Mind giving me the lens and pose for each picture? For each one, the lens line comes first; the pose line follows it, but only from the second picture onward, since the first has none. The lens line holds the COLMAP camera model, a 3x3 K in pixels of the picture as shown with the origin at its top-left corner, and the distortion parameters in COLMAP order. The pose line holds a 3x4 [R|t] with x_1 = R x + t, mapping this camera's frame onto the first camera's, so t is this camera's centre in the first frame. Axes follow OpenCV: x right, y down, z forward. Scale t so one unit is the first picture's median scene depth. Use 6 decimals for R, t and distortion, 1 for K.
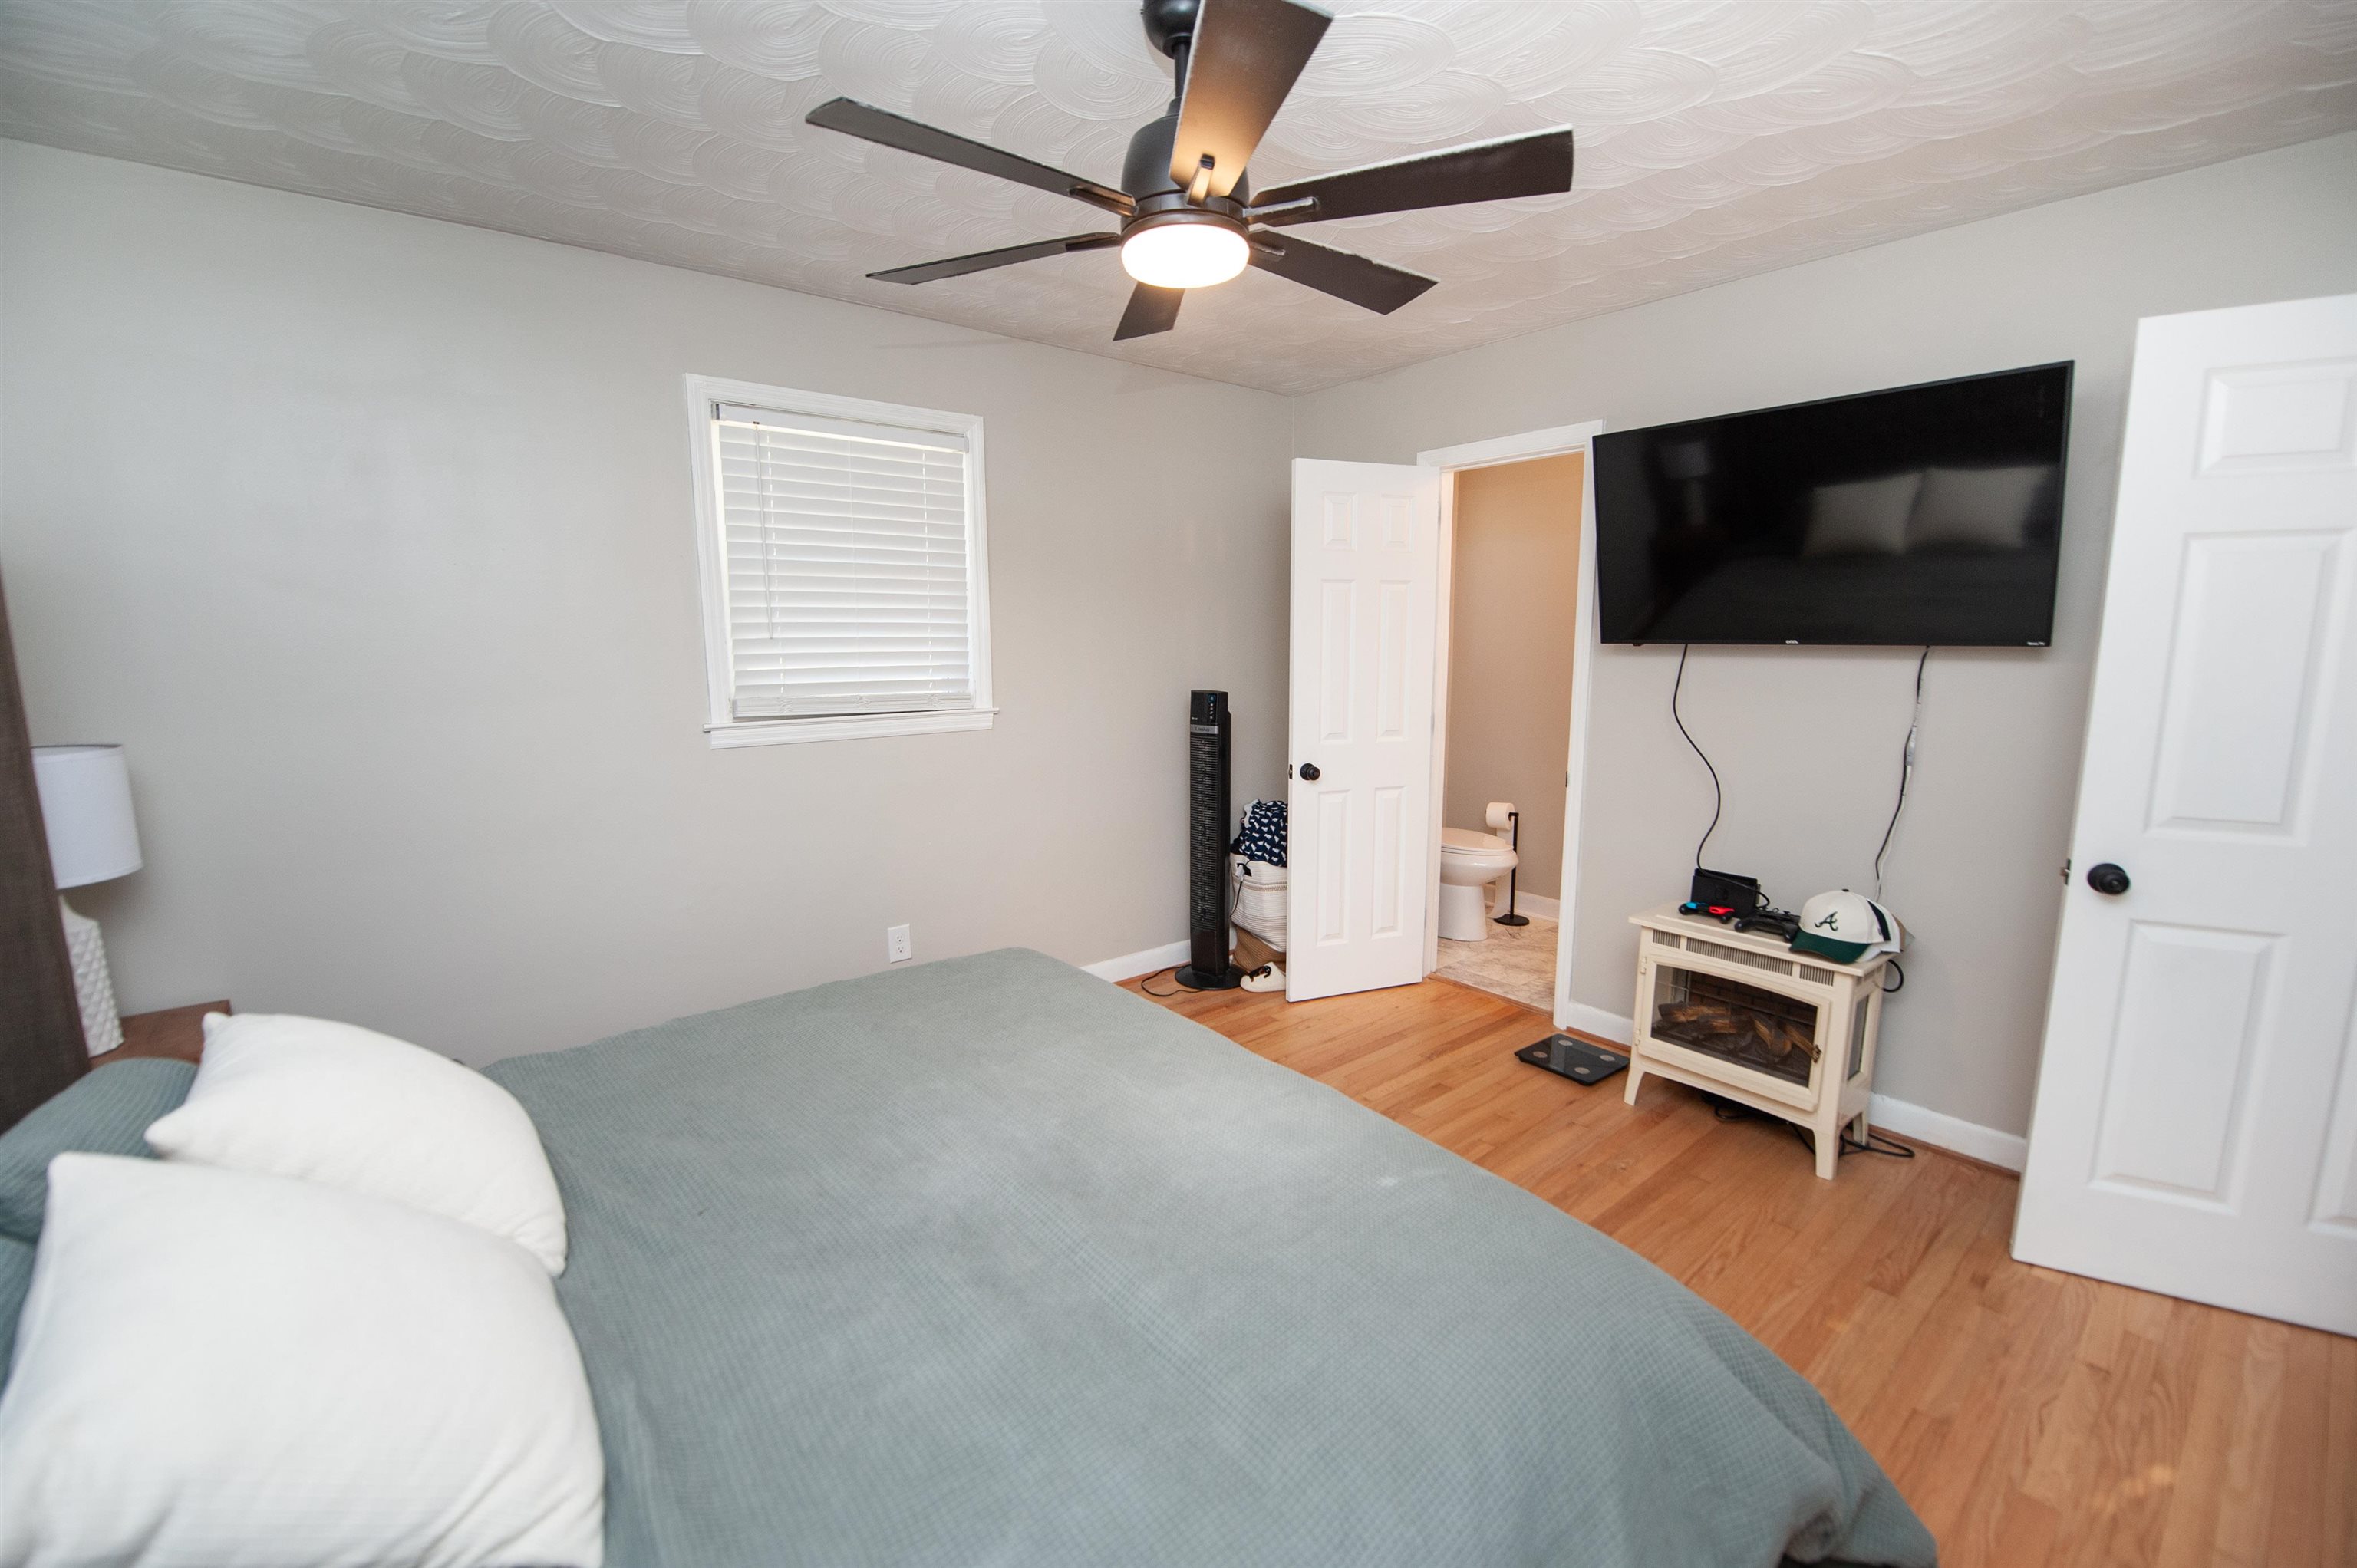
lens RADIAL K [[966.1, 0, 1183.1], [0, 966.1, 791.6], [0, 0, 1]] dist [-0.014936, -0.003425]
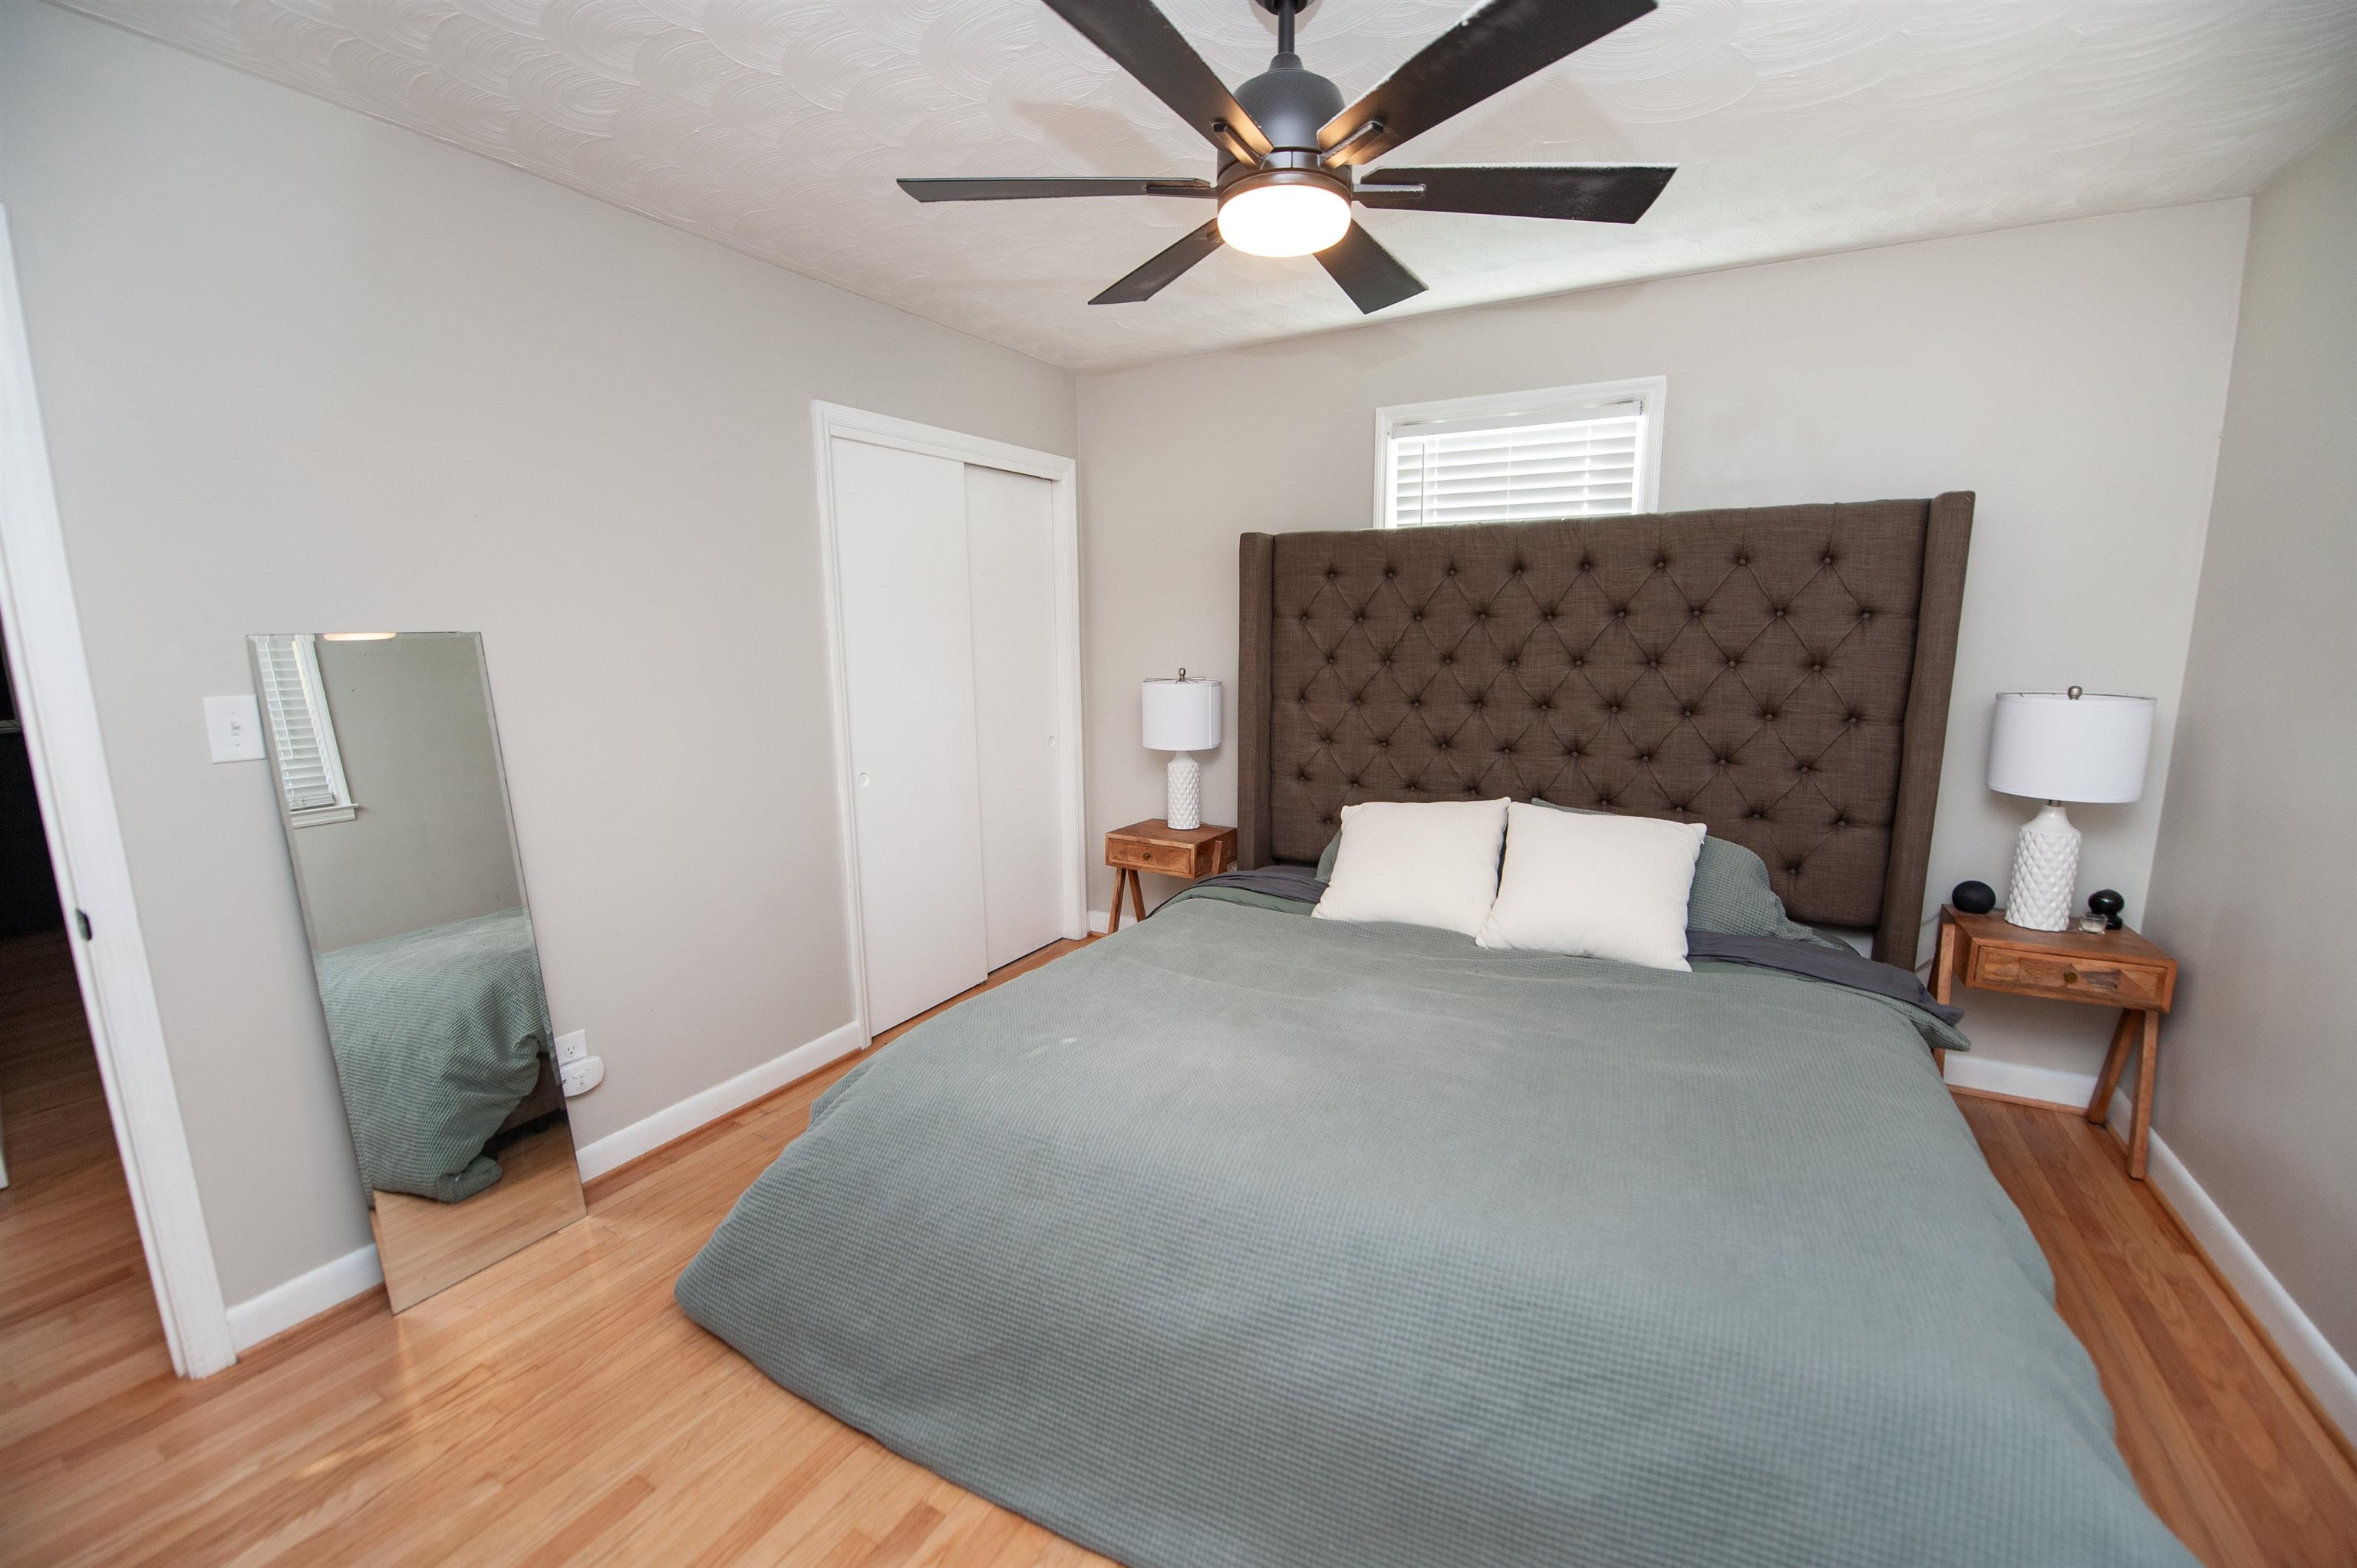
lens RADIAL K [[948.5, 0, 1179.4], [0, 948.5, 791.1], [0, 0, 1]] dist [-0.010812, -0.004624]
pose [[-0.936193, 0.072146, -0.344002, 0.236856], [-0.043776, 0.947154, 0.317778, -0.161076], [0.348749, 0.312561, -0.883561, 1.009609]]
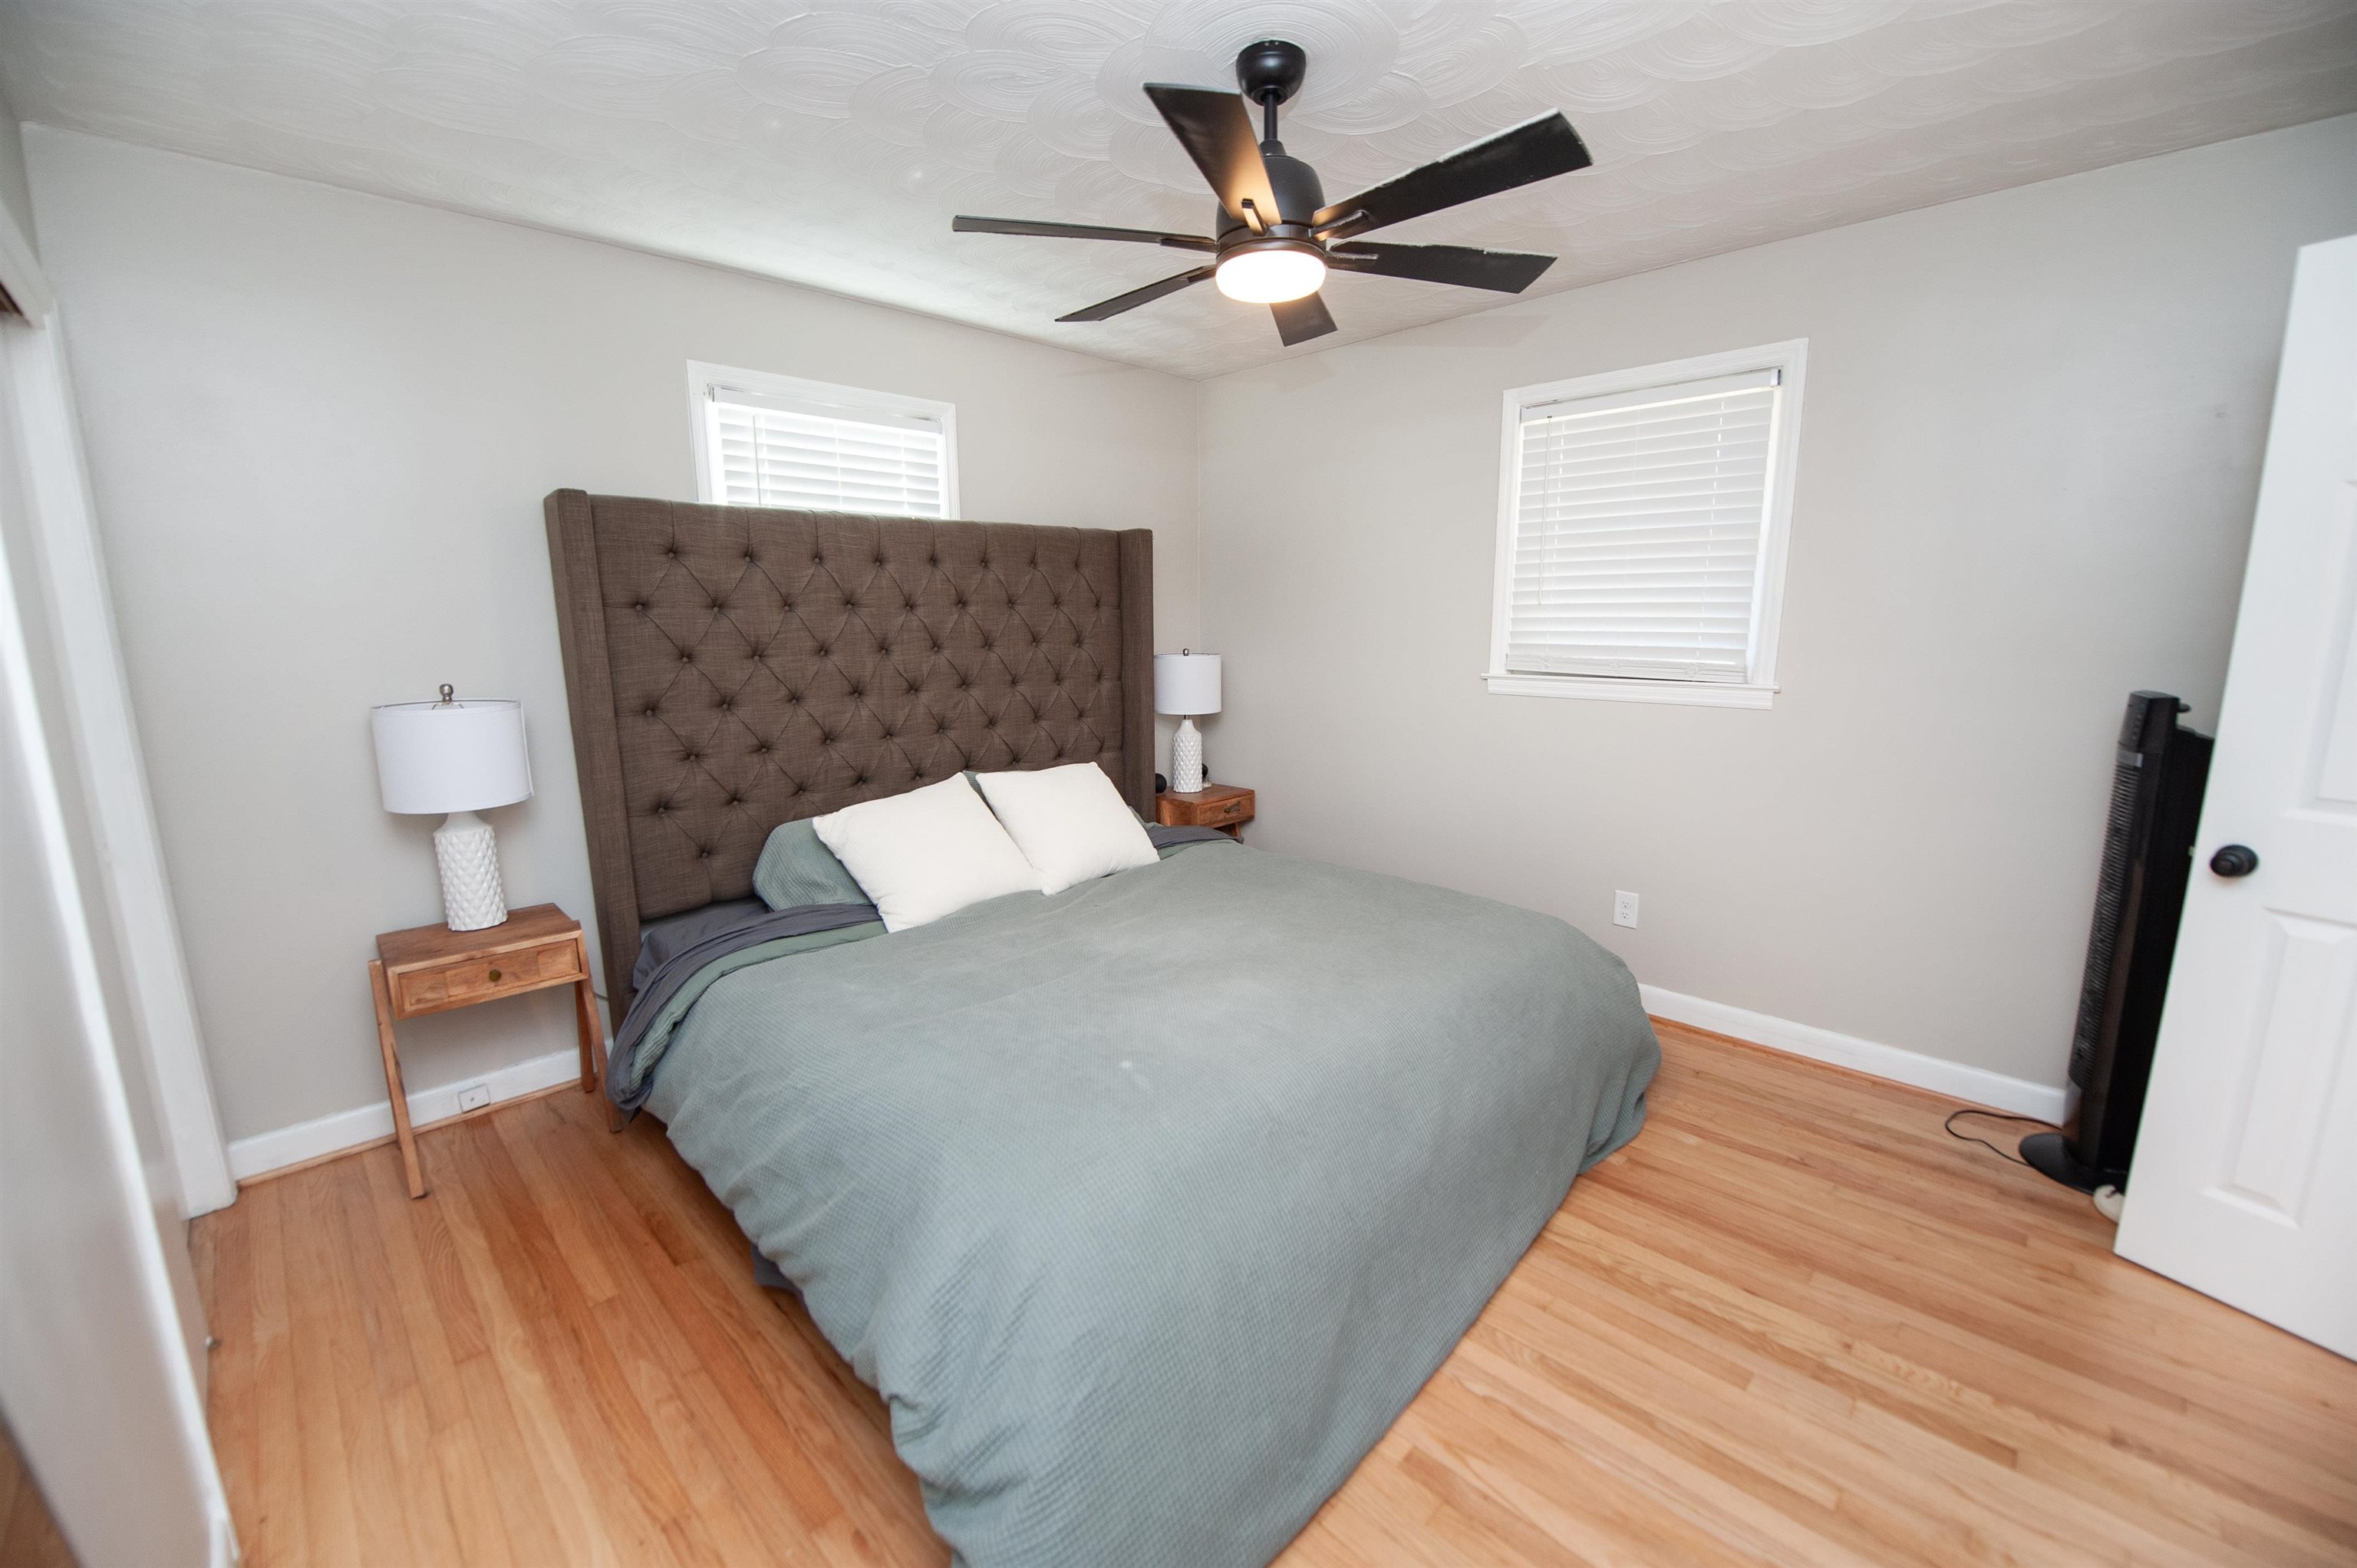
lens RADIAL K [[960.3, 0, 1186.9], [0, 960.3, 787.8], [0, 0, 1]] dist [-0.012963, -0.005164]
pose [[0.097326, 0.182456, -0.978385, 0.636510], [-0.148468, 0.974714, 0.167002, -0.066828], [0.984116, 0.129005, 0.121954, 0.429562]]
